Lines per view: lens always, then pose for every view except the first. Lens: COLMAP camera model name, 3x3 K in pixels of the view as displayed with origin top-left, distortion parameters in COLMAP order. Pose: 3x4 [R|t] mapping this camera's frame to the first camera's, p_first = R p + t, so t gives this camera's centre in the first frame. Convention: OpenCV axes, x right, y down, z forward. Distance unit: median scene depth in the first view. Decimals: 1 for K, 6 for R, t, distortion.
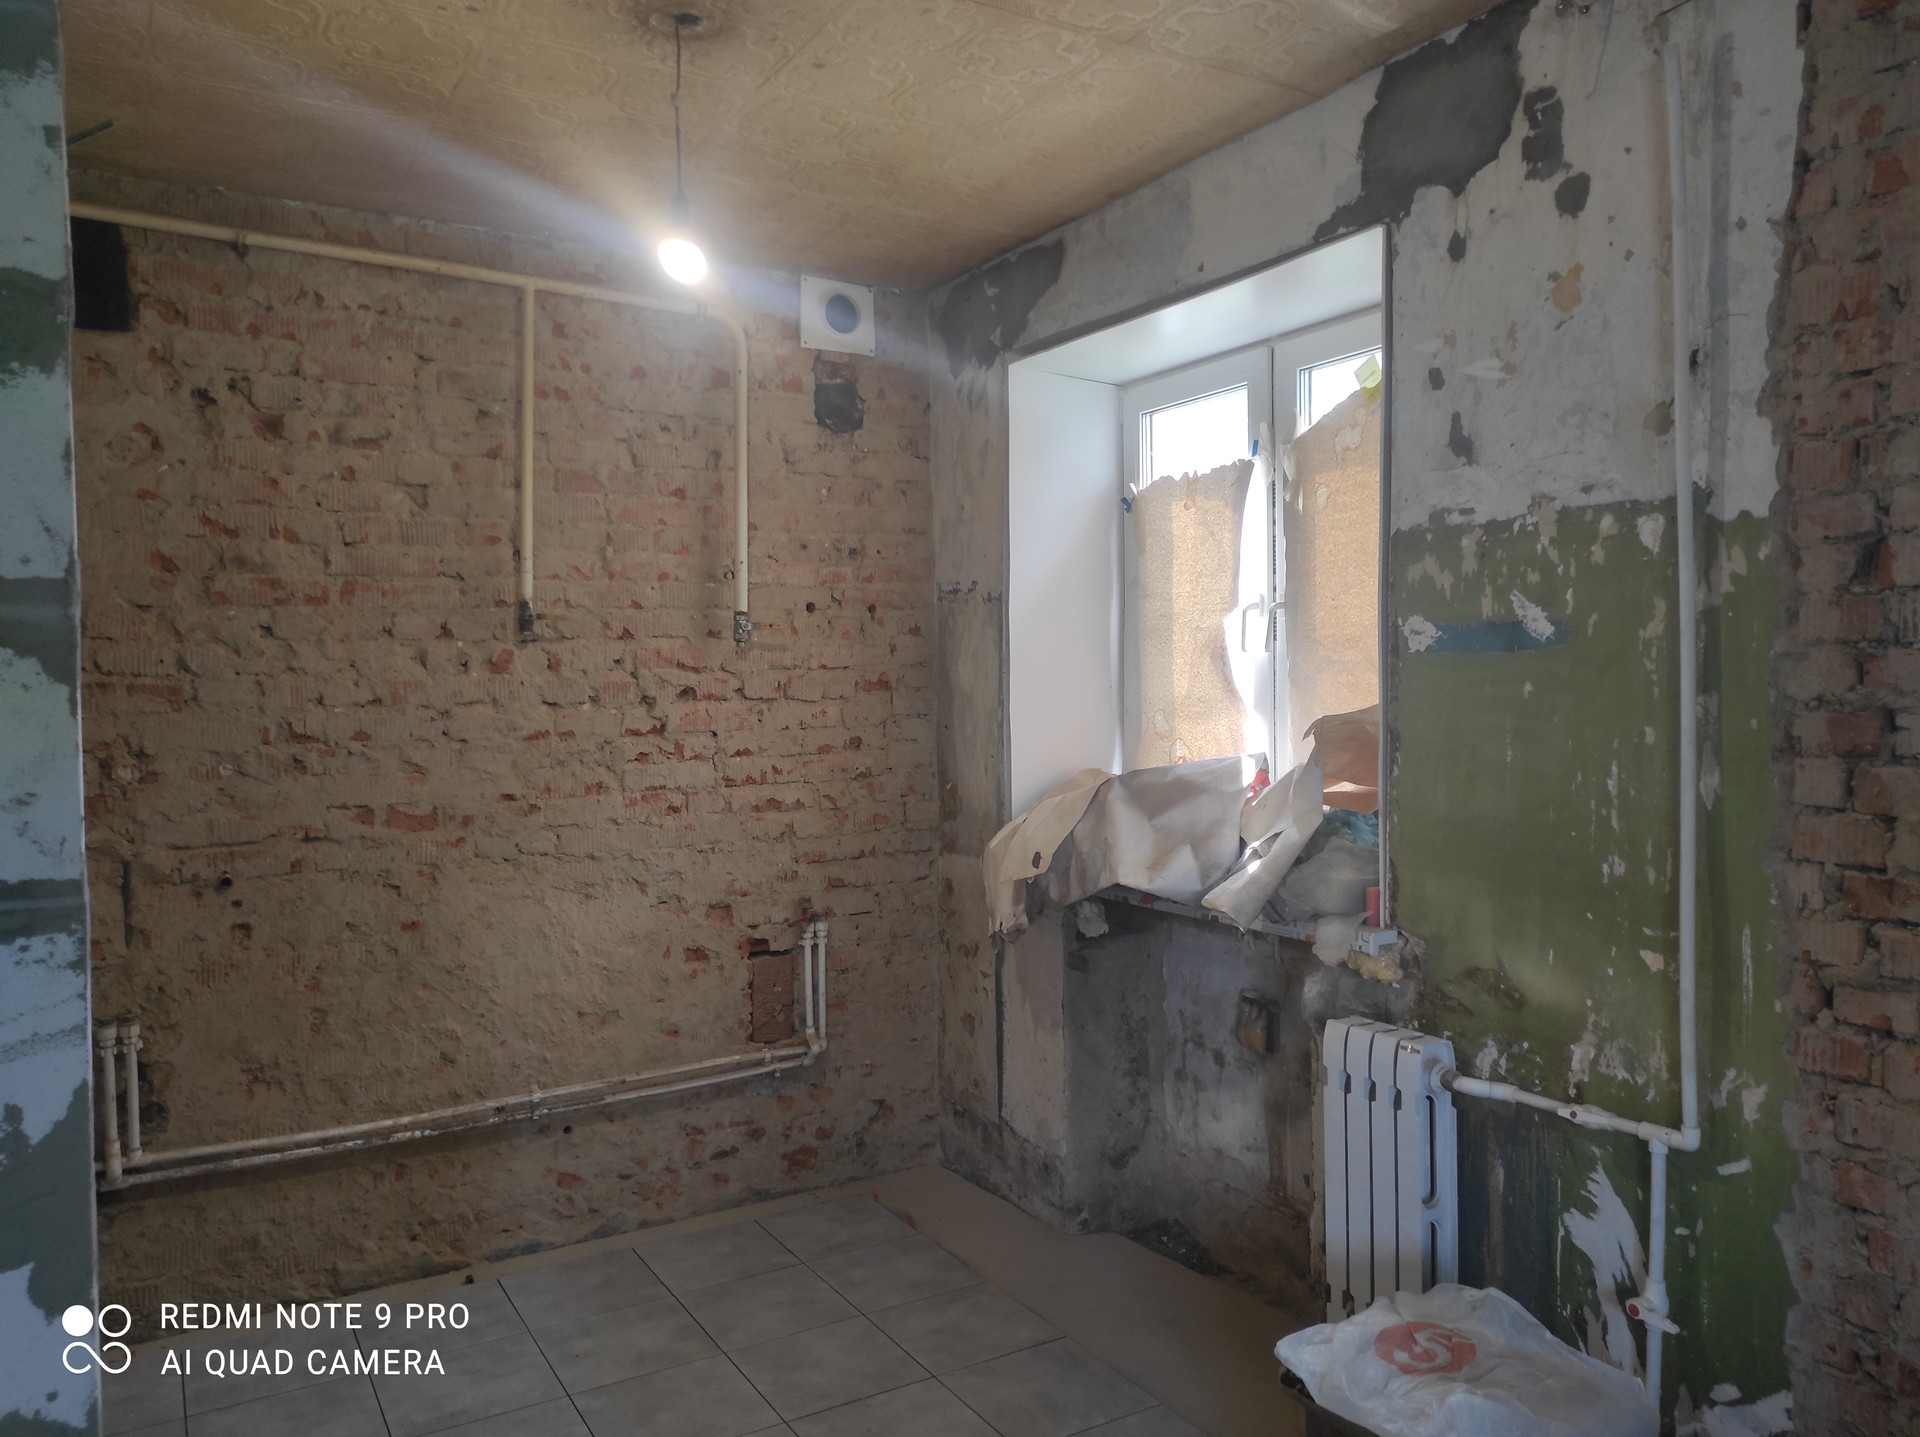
lens RADIAL K [[1400.3, 0, 966.3], [0, 1400.3, 721.4], [0, 0, 1]] dist [0.045879, -0.032643]
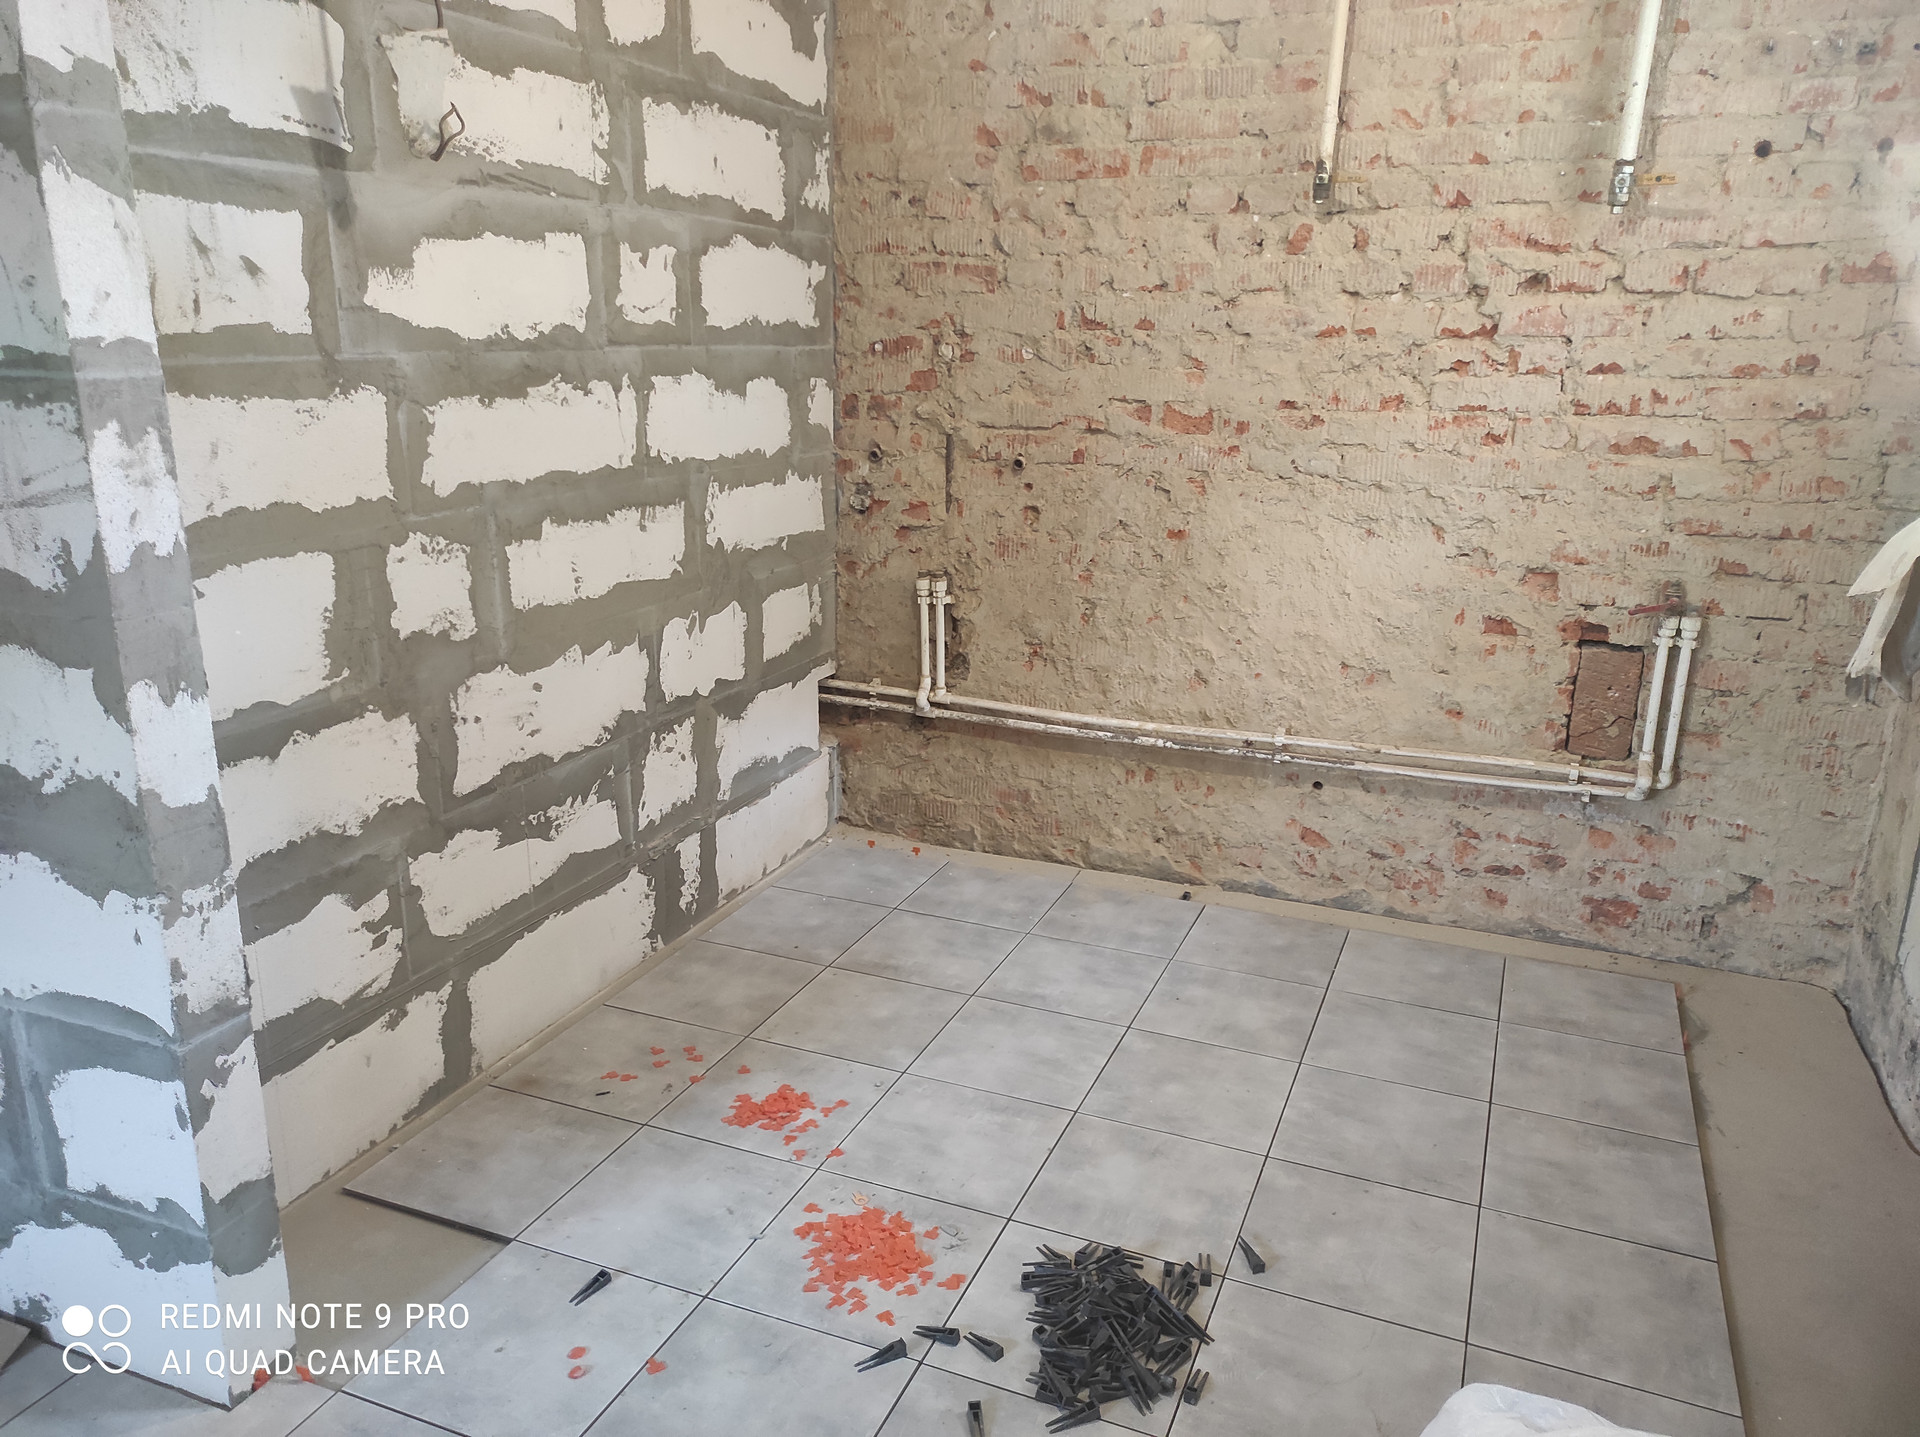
lens RADIAL K [[1400.3, 0, 963.0], [0, 1400.3, 726.5], [0, 0, 1]] dist [0.045879, -0.032643]
pose [[0.602239, 0.243816, -0.760172, 0.267713], [-0.046385, 0.961298, 0.271577, 0.018356], [0.796967, -0.128294, 0.590240, 0.298561]]
